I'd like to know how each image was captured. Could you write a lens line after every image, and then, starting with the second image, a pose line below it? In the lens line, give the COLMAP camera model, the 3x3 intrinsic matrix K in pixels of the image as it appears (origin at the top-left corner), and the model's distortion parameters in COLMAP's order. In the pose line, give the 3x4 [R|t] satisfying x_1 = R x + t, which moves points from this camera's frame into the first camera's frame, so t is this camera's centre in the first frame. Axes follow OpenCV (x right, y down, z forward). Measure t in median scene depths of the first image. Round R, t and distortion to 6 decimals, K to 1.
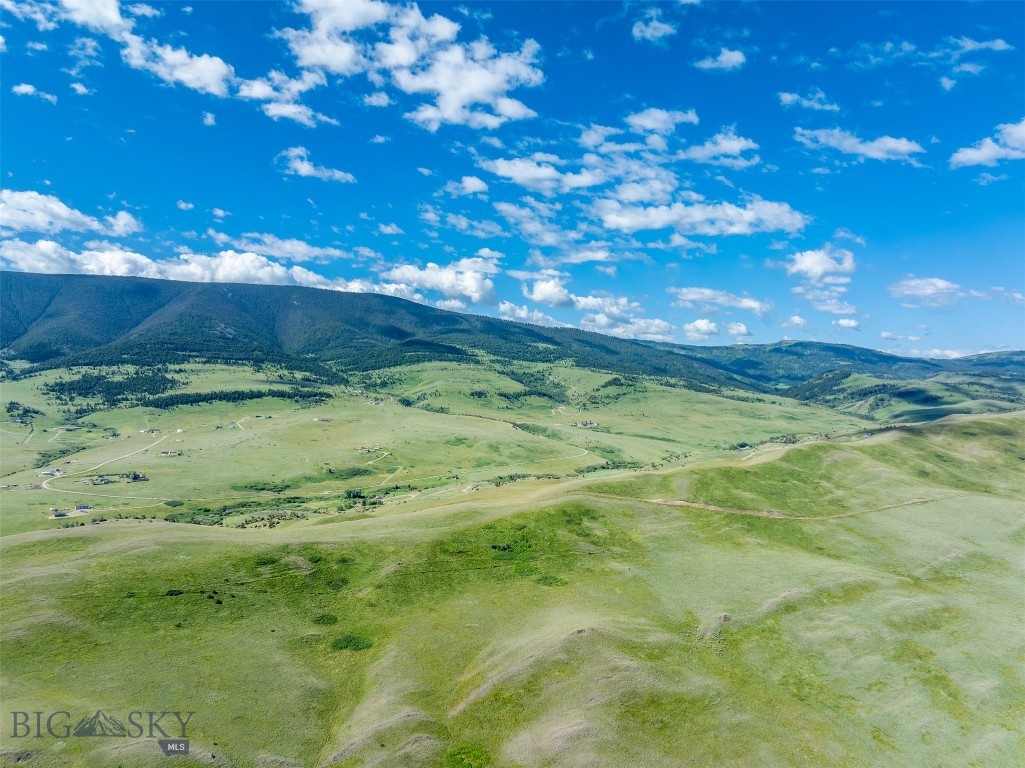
lens RADIAL K [[725.0, 0, 510.9], [0, 725.0, 378.2], [0, 0, 1]] dist [-0.039885, 0.002763]
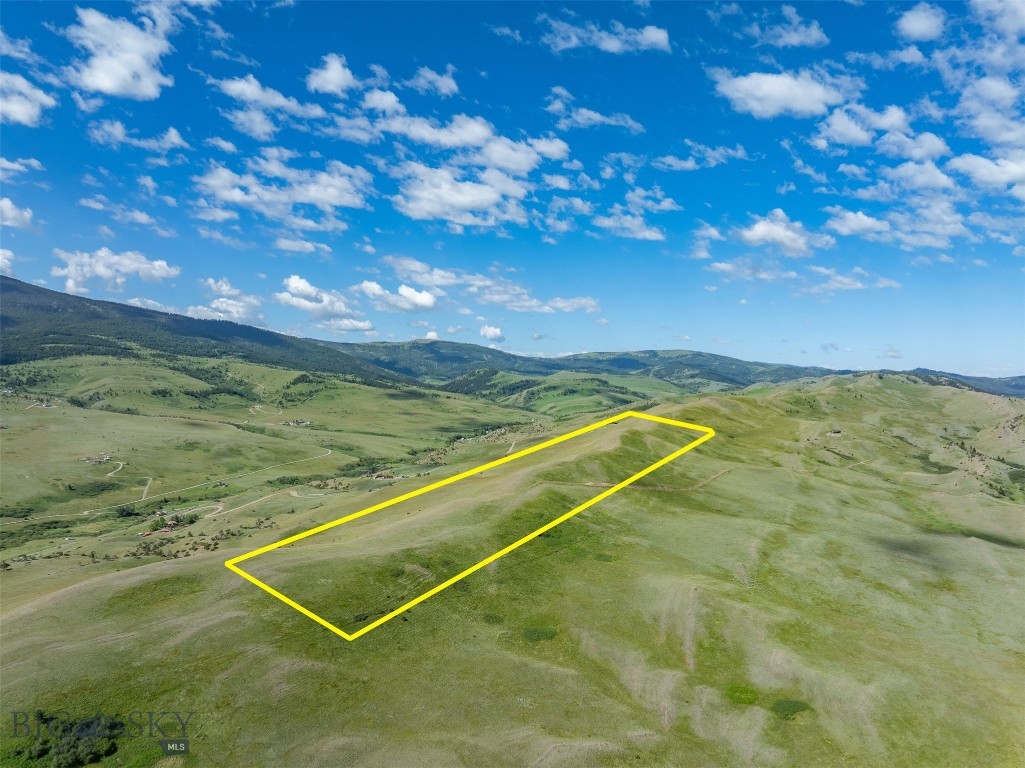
lens RADIAL K [[725.0, 0, 514.0], [0, 725.0, 444.1], [0, 0, 1]] dist [-0.039885, 0.002763]
pose [[0.860310, -0.047054, 0.507595, -0.136840], [-0.001731, 0.995456, 0.095212, 0.000101], [-0.509769, -0.082790, 0.856319, 0.028327]]
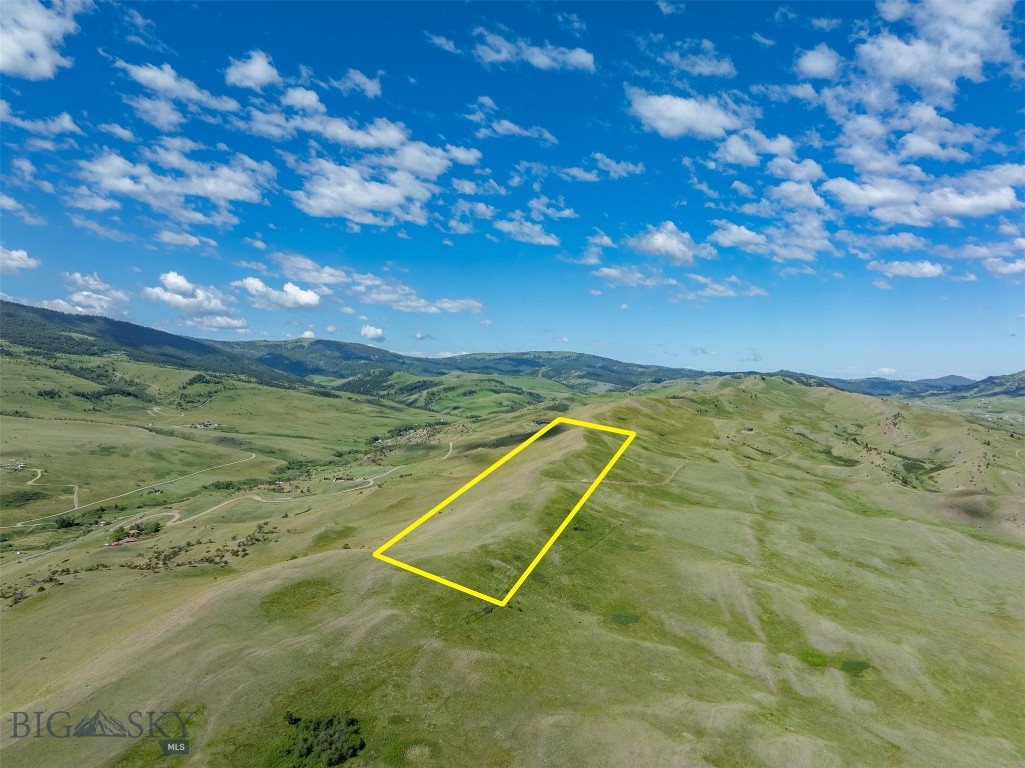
lens RADIAL K [[725.0, 0, 516.7], [0, 725.0, 430.0], [0, 0, 1]] dist [-0.039885, 0.002763]
pose [[0.757325, -0.044836, 0.651497, -0.191056], [-0.005588, 0.997159, 0.075120, -0.001070], [-0.653014, -0.060530, 0.754923, 0.050455]]
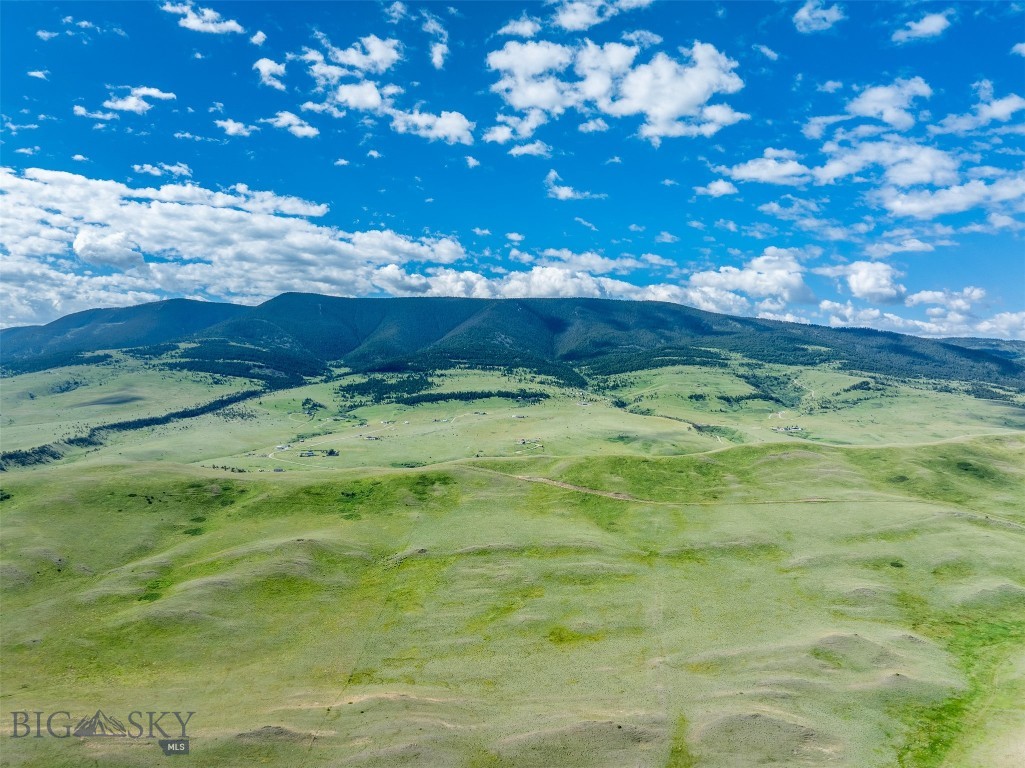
lens RADIAL K [[725.0, 0, 515.0], [0, 725.0, 385.6], [0, 0, 1]] dist [-0.039885, 0.002763]
pose [[0.885503, 0.003260, -0.464622, 0.225784], [-0.001266, 0.999989, 0.004604, 0.001659], [0.464631, -0.003489, 0.885497, -0.030448]]
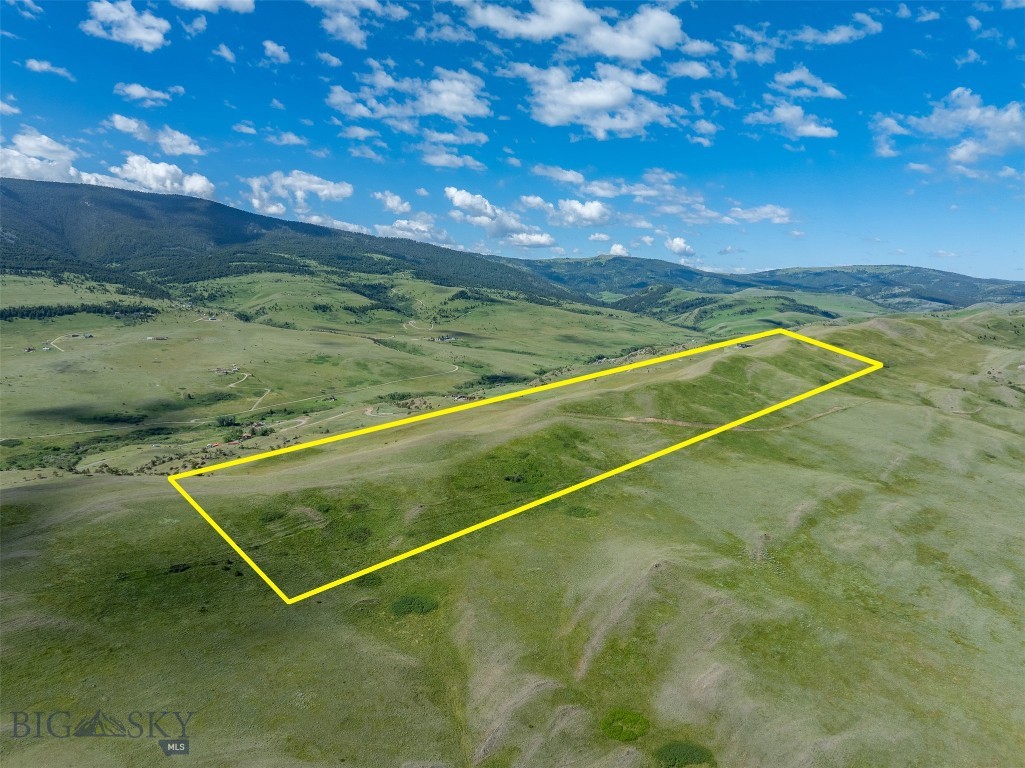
lens RADIAL K [[725.0, 0, 510.4], [0, 725.0, 405.7], [0, 0, 1]] dist [-0.039885, 0.002763]
pose [[0.966755, -0.036918, 0.253027, -0.056984], [-0.003052, 0.987786, 0.155786, 0.000729], [-0.255687, -0.151379, 0.954834, 0.035245]]
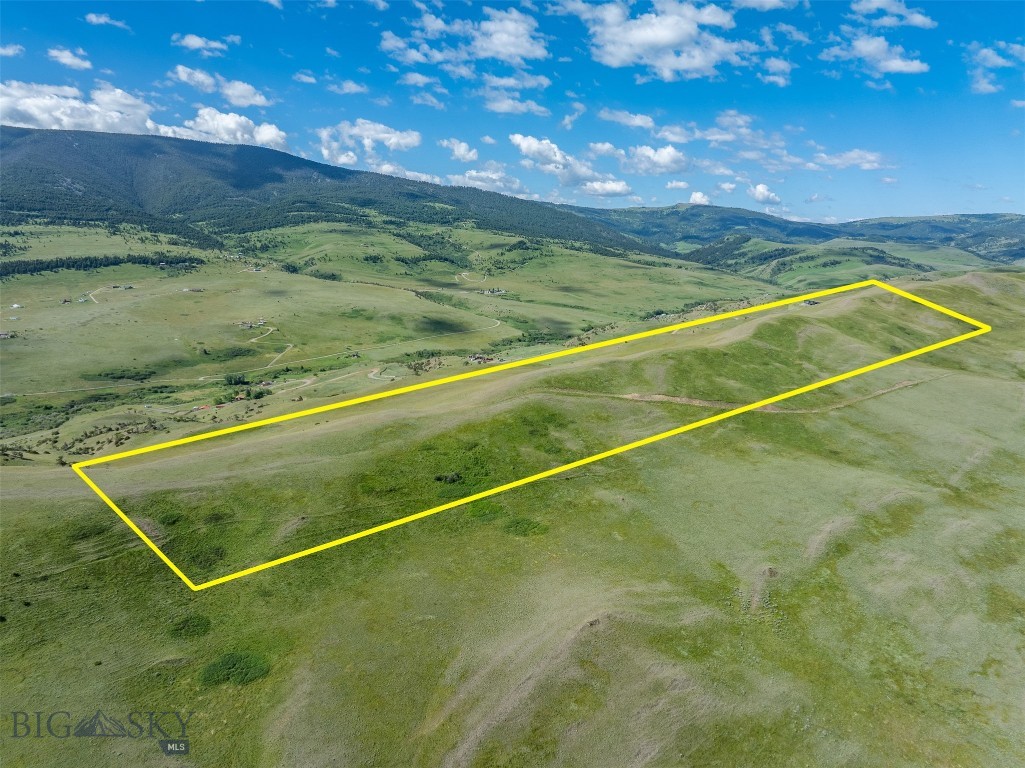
lens RADIAL K [[725.0, 0, 508.4], [0, 725.0, 382.0], [0, 0, 1]] dist [-0.039885, 0.002763]
pose [[0.989307, -0.026401, 0.143436, -0.012730], [-0.001348, 0.981782, 0.190007, 0.001444], [-0.145839, -0.188169, 0.971248, 0.074430]]
